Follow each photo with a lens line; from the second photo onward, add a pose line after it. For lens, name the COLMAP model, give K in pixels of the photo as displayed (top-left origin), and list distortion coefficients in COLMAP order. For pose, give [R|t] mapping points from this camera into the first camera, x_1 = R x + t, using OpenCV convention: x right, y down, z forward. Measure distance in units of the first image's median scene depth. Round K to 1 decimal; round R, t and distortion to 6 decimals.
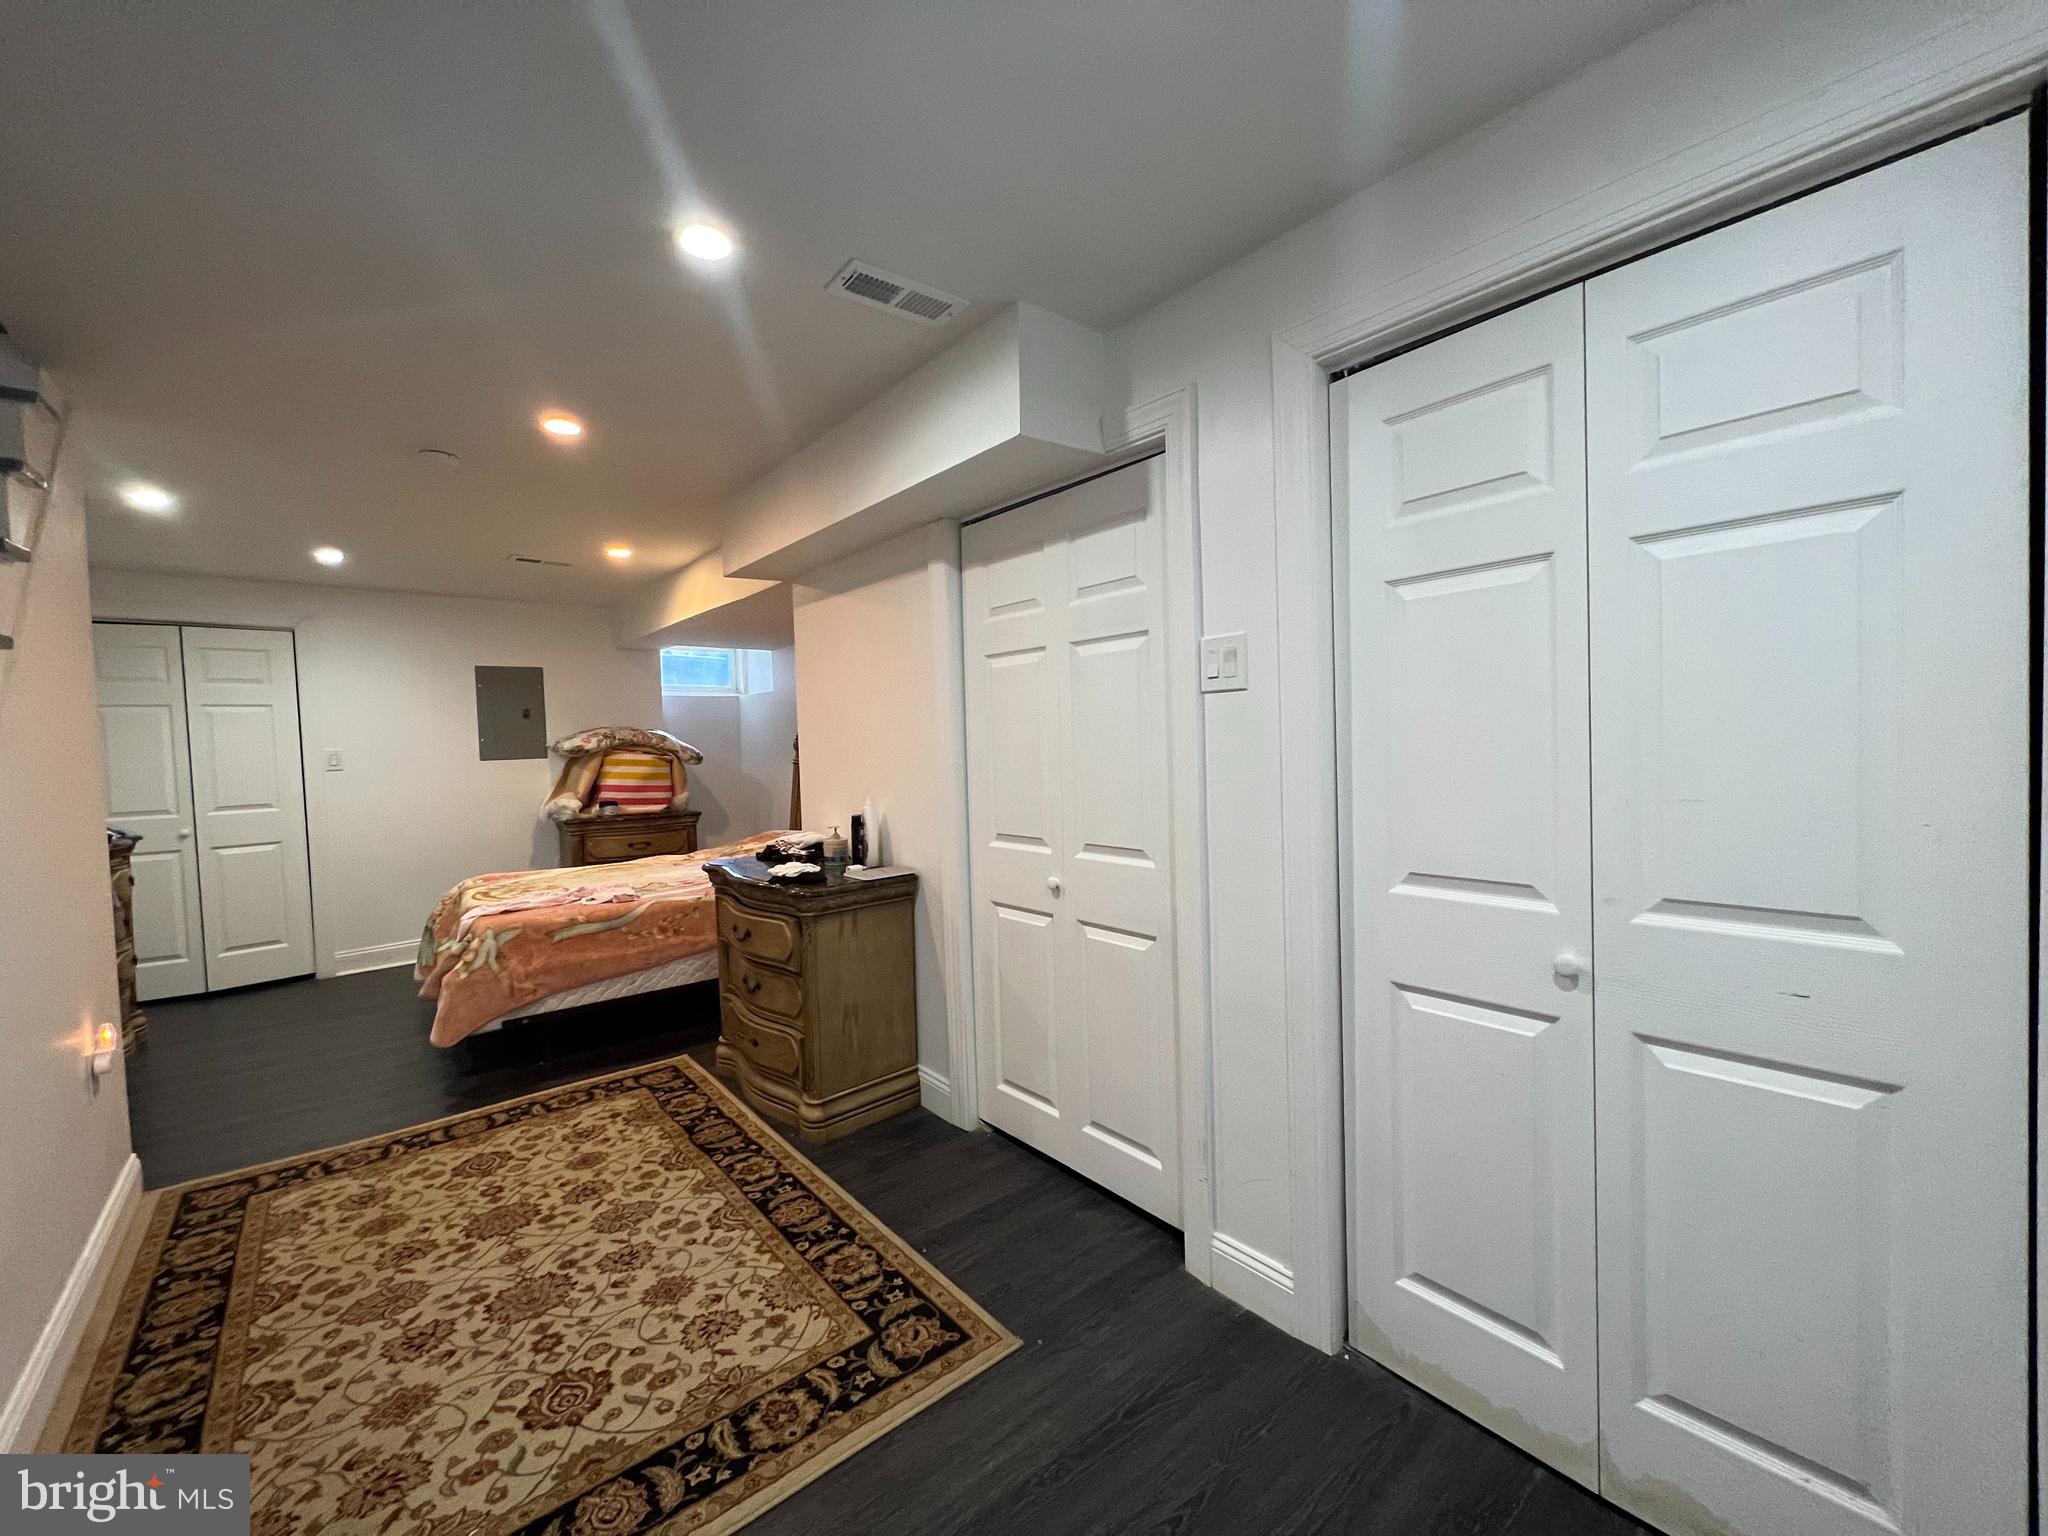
lens RADIAL K [[813.0, 0, 1017.4], [0, 813.0, 773.0], [0, 0, 1]] dist [-0.001716, 0.000663]
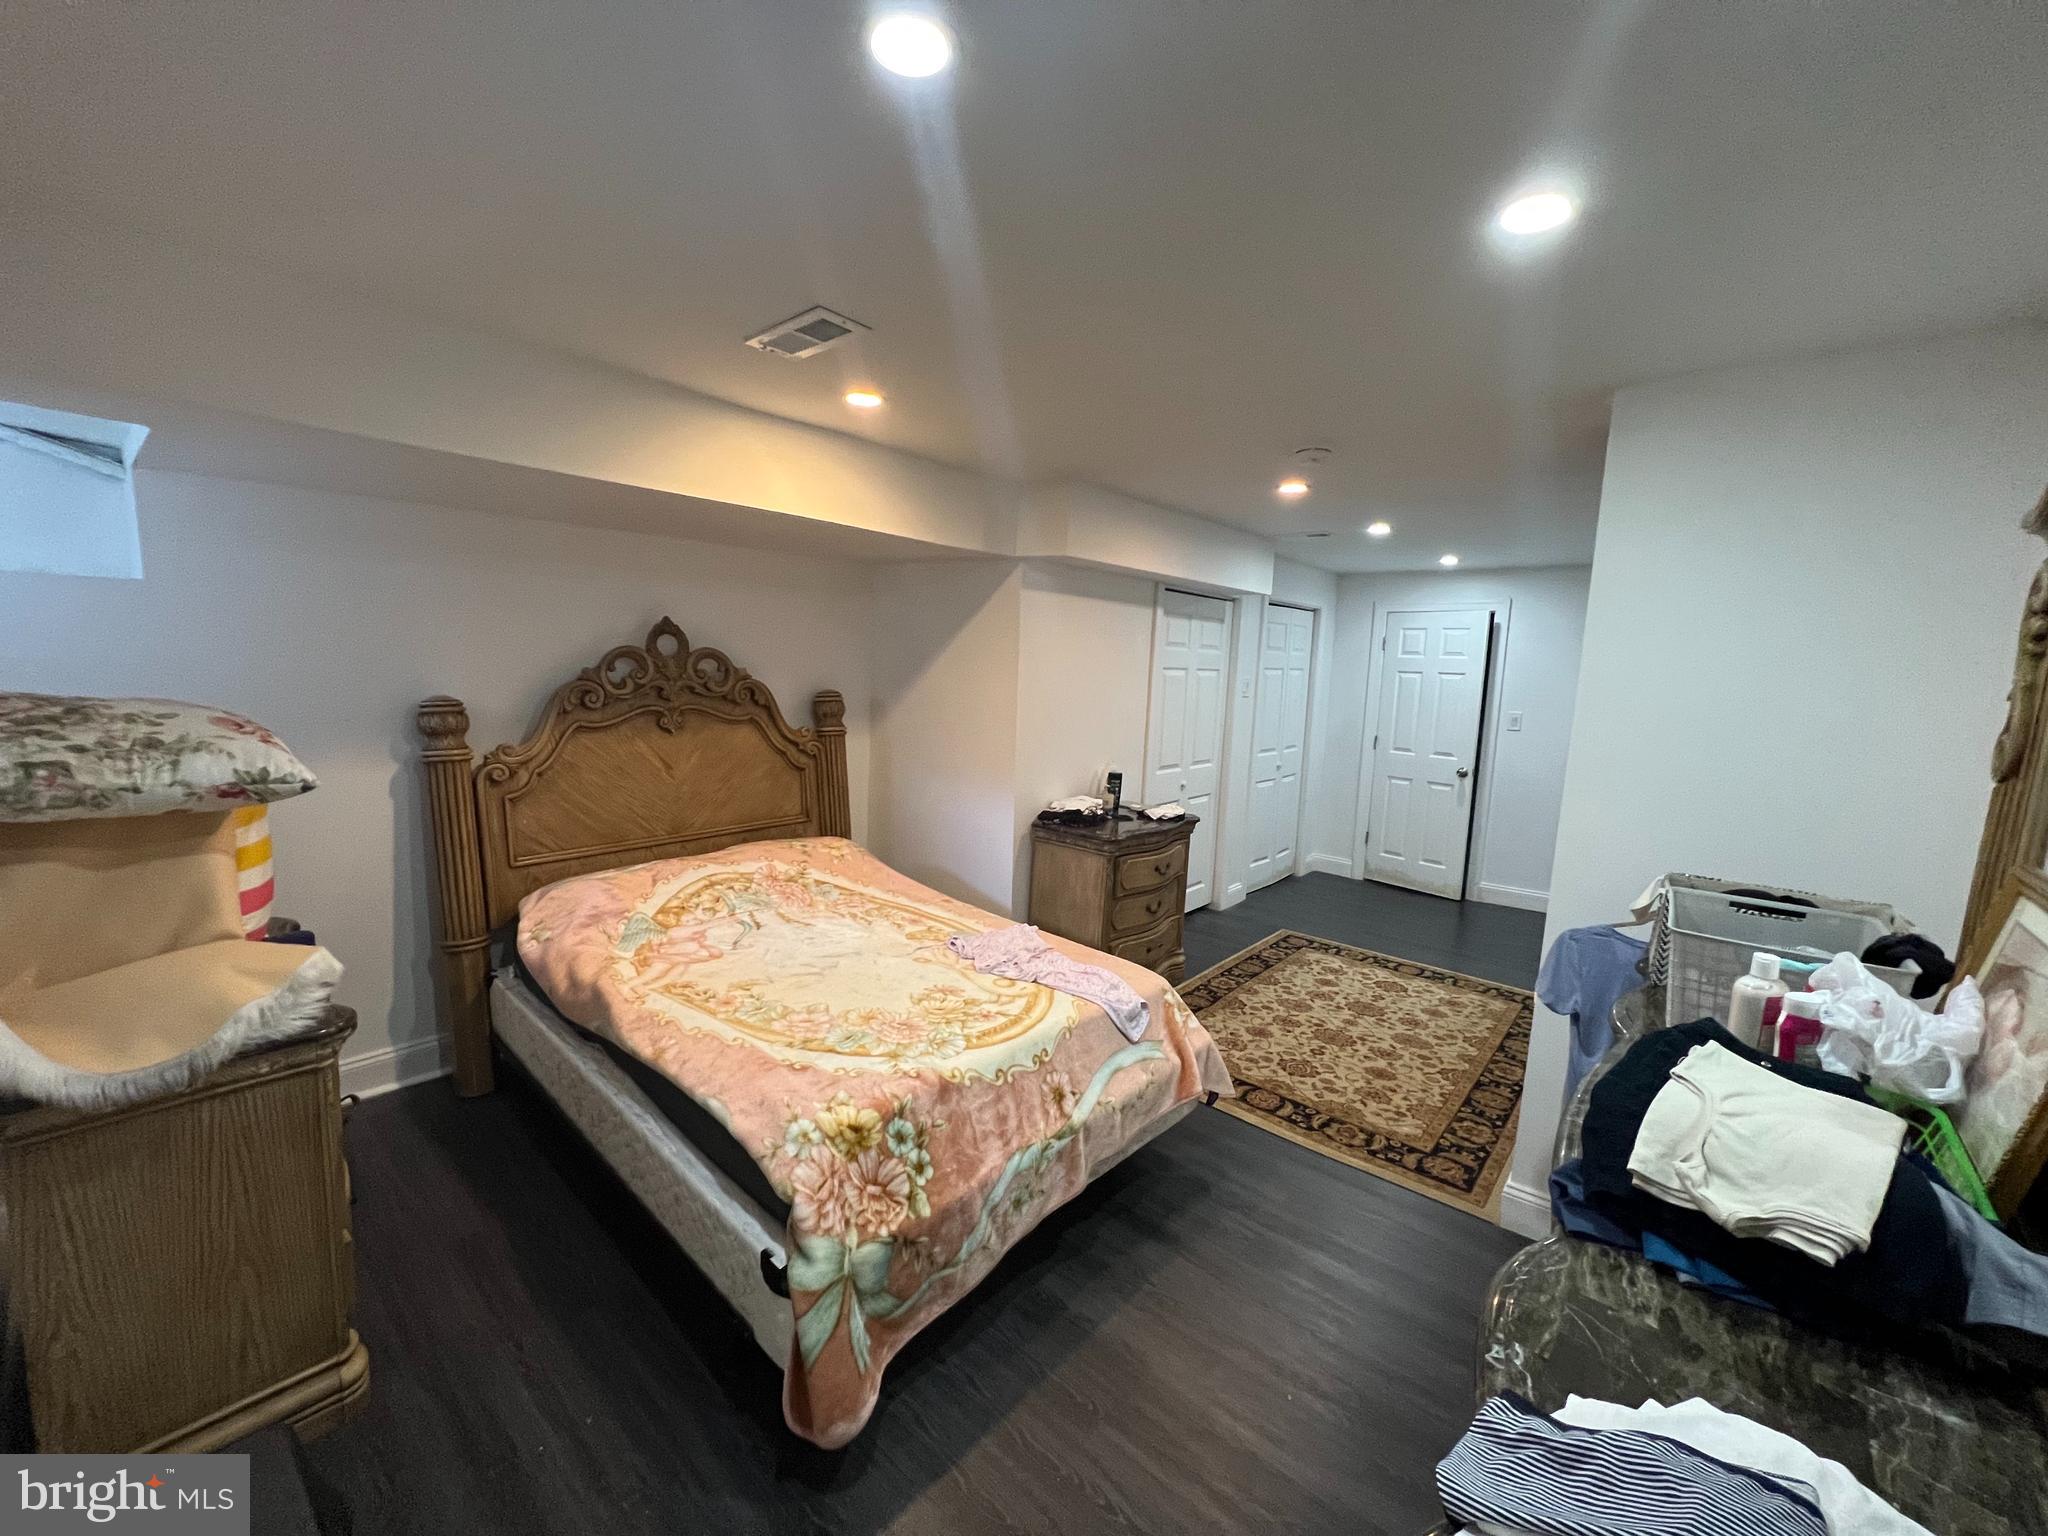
lens RADIAL K [[813.0, 0, 1020.3], [0, 813.0, 776.4], [0, 0, 1]] dist [-0.001716, 0.000663]
pose [[-0.160736, -0.120468, 0.979618, -2.105609], [0.009278, 0.992295, 0.123549, -0.156947], [-0.986954, 0.028947, -0.158380, 1.914118]]
